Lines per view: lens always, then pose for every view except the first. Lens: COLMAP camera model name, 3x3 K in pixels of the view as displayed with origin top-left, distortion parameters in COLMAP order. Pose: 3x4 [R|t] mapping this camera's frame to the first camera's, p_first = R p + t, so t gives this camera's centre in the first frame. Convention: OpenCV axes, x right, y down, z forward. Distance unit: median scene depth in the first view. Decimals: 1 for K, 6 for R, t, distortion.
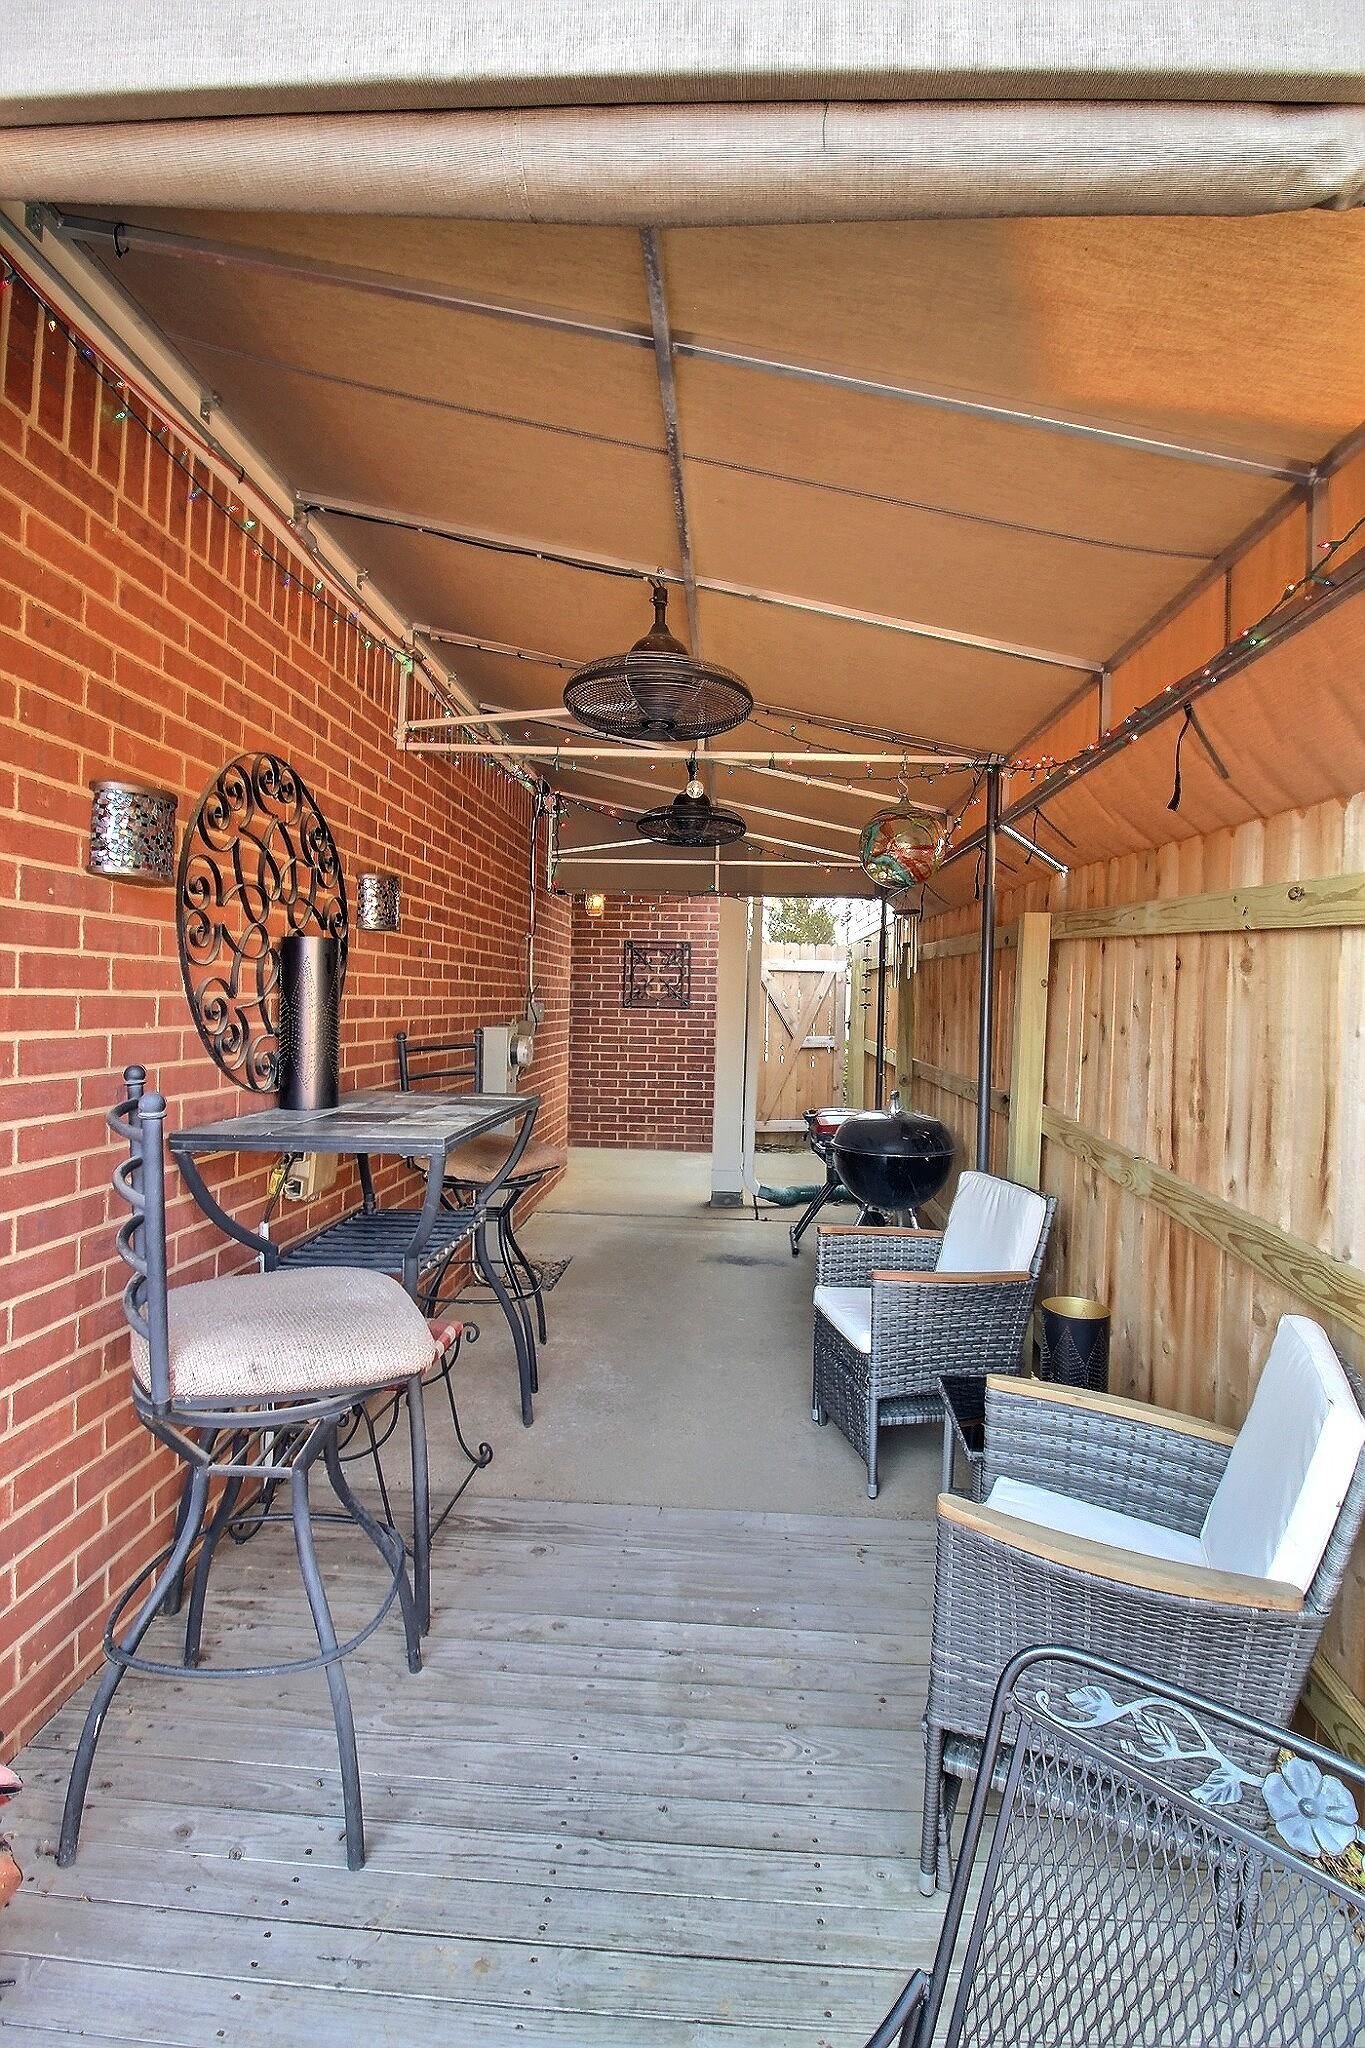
lens RADIAL K [[952.6, 0, 684.7], [0, 952.6, 1025.4], [0, 0, 1]] dist [-0.021618, -0.001237]
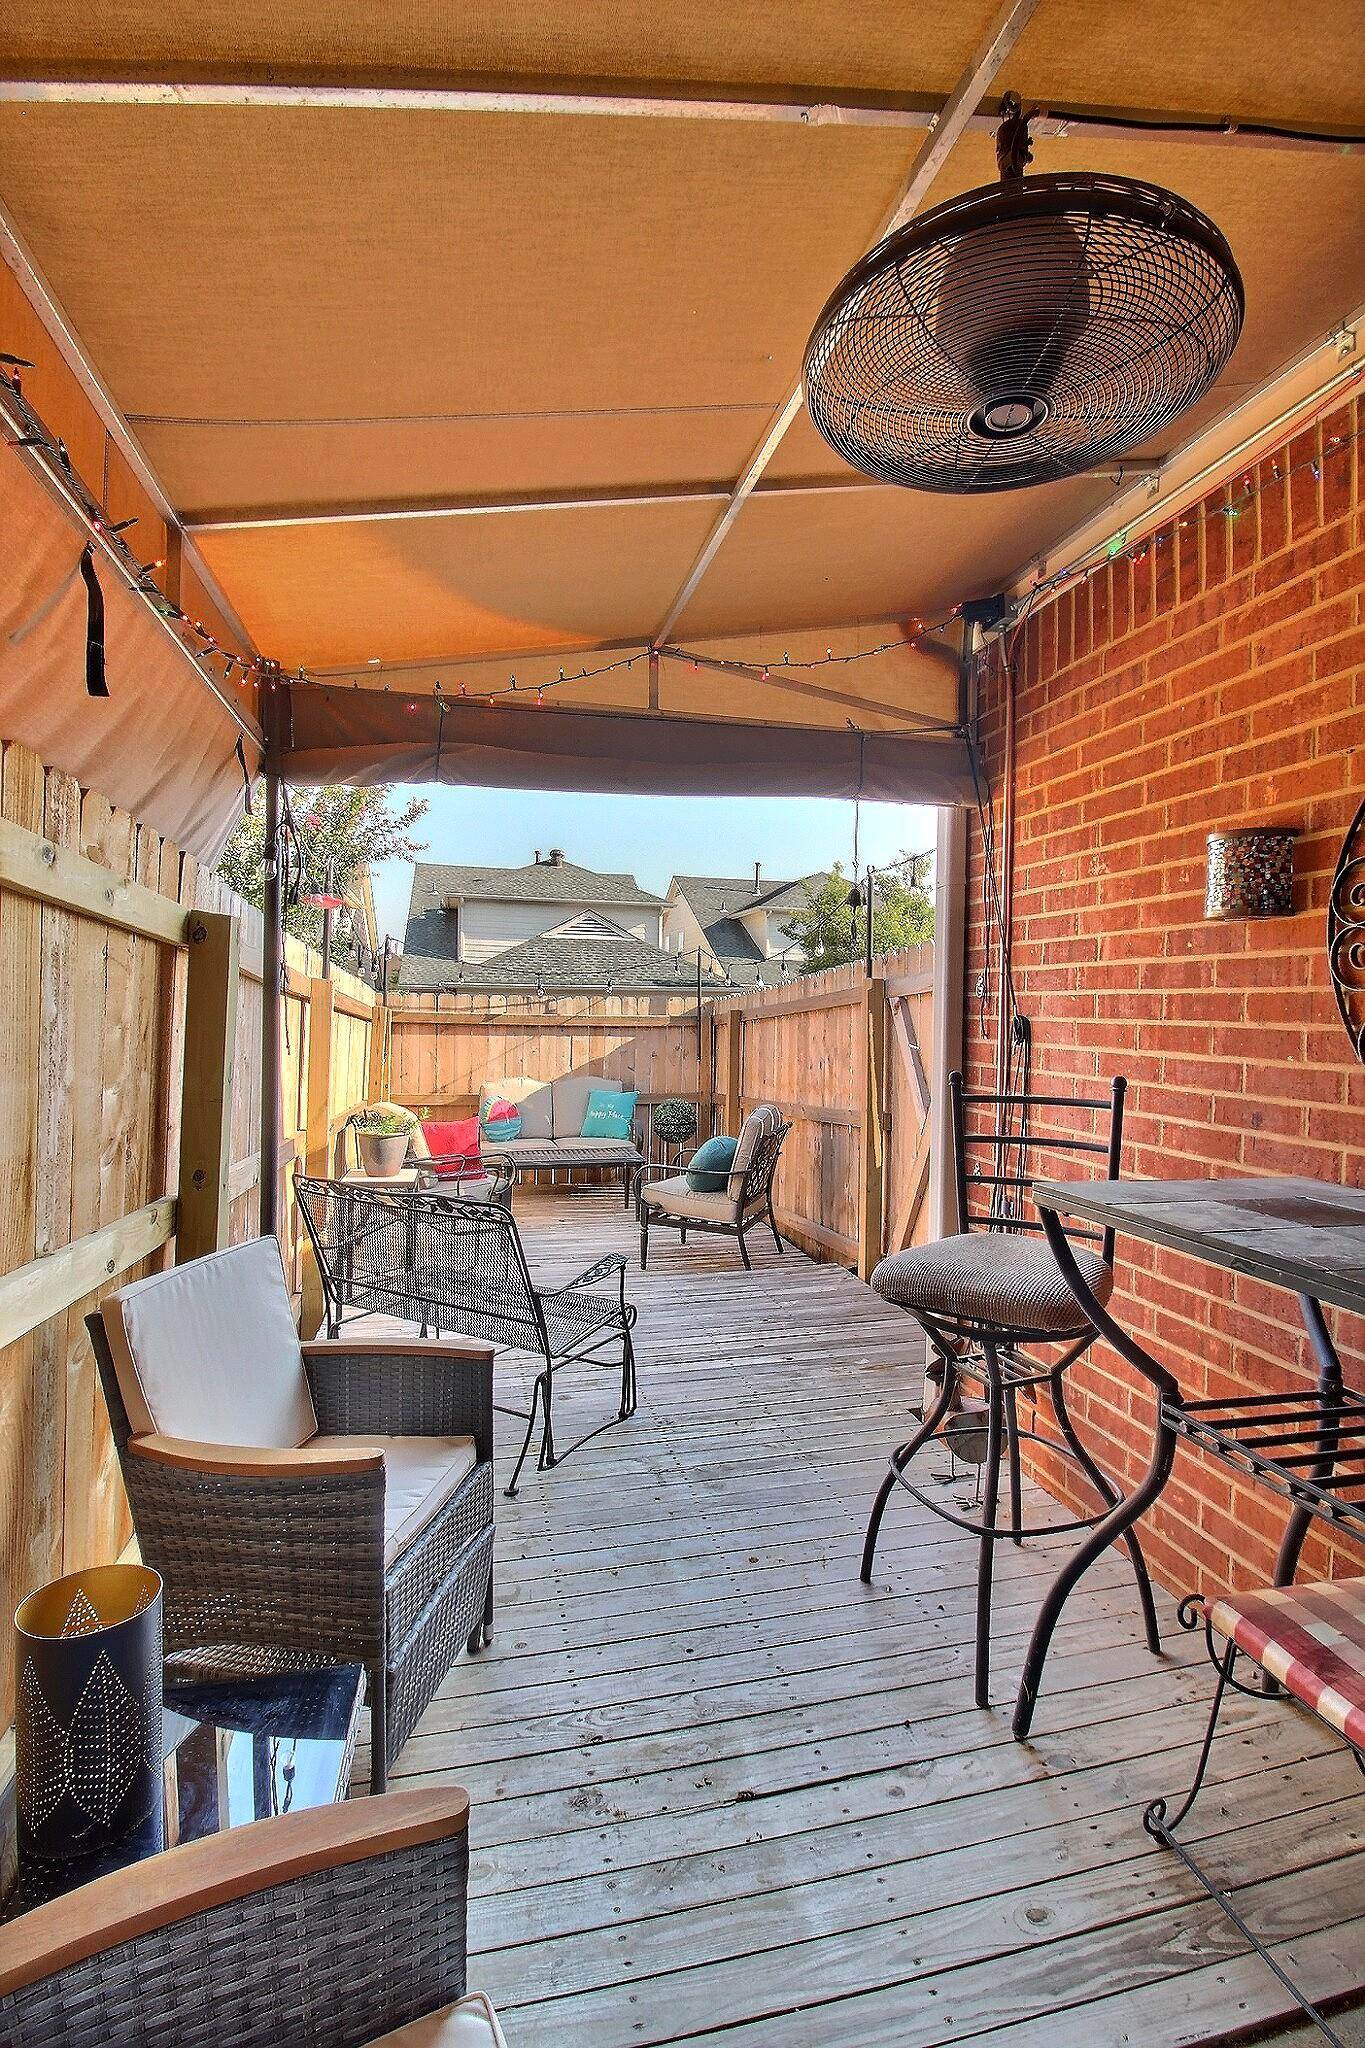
lens RADIAL K [[952.6, 0, 690.4], [0, 952.6, 1011.4], [0, 0, 1]] dist [-0.021618, -0.001237]
pose [[-0.953444, -0.035991, -0.299413, 0.325253], [-0.044784, 0.998742, 0.022555, -0.045605], [0.298225, 0.034914, -0.953857, 1.840915]]
